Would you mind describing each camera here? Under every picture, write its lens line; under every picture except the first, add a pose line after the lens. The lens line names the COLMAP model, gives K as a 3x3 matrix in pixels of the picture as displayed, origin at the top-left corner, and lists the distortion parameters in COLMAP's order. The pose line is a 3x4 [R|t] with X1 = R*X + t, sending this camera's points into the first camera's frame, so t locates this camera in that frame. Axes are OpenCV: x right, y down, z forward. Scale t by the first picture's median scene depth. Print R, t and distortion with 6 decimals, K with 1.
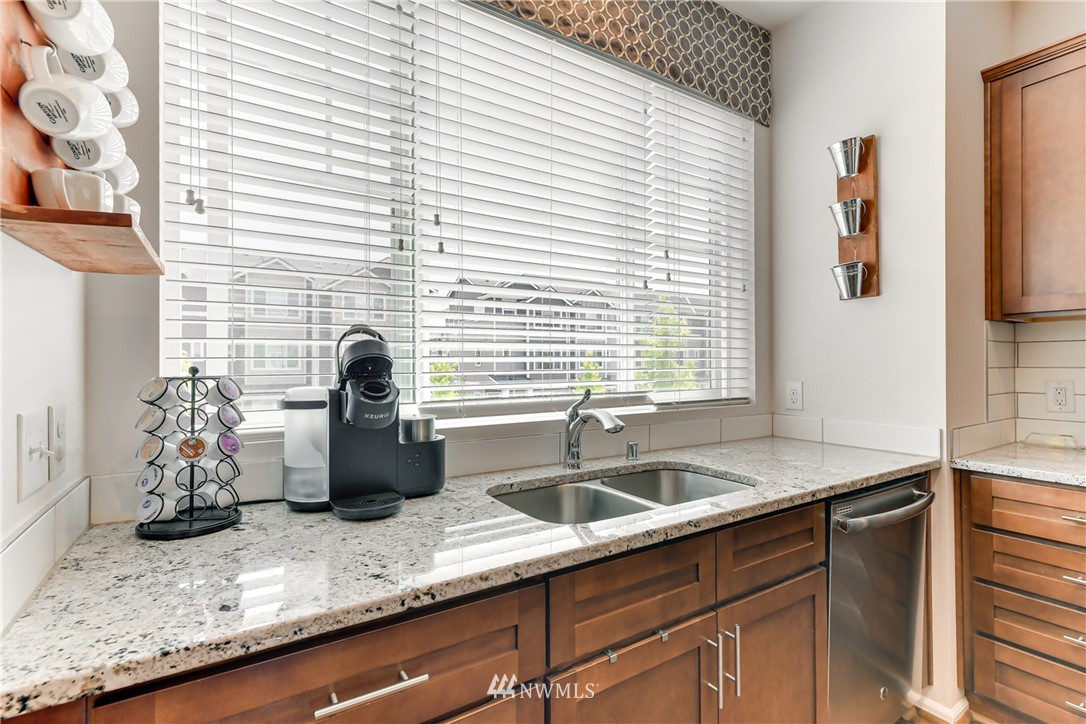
lens RADIAL K [[485.4, 0, 543.4], [0, 485.4, 362.2], [0, 0, 1]] dist [0.009728, -0.002225]
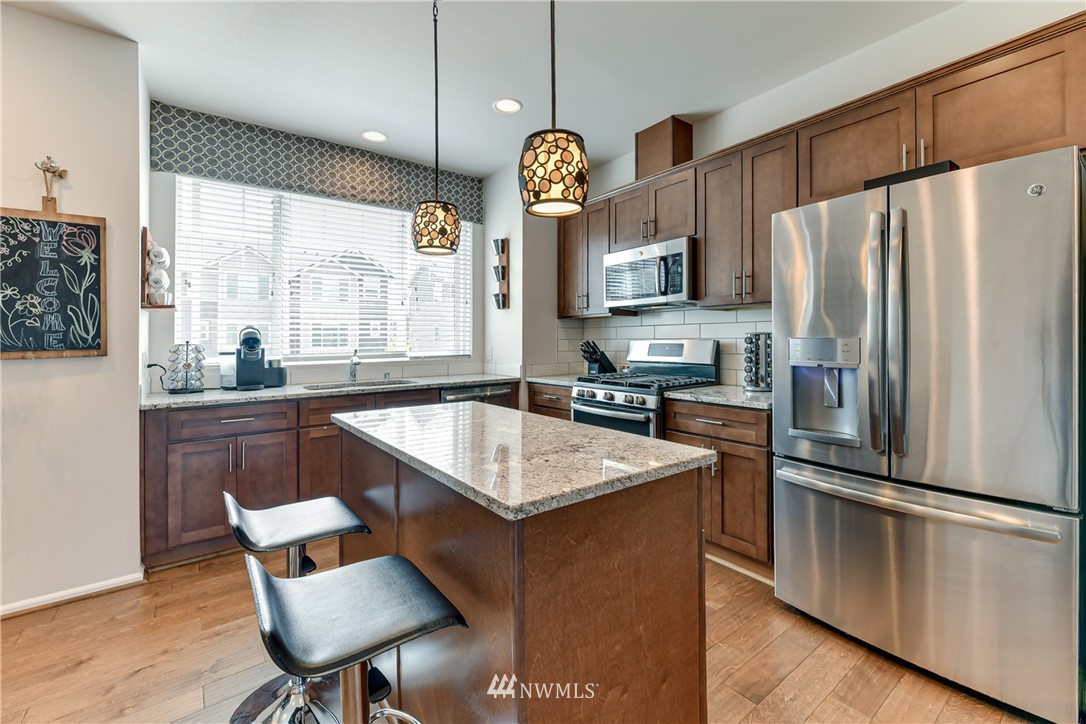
lens RADIAL K [[449.0, 0, 564.9], [0, 449.0, 333.8], [0, 0, 1]] dist [0.007614, -0.000581]
pose [[0.995193, -0.006176, 0.097739, 1.114874], [0.007031, 0.999940, -0.008407, 0.003918], [-0.097682, 0.009053, 0.995177, -1.675038]]
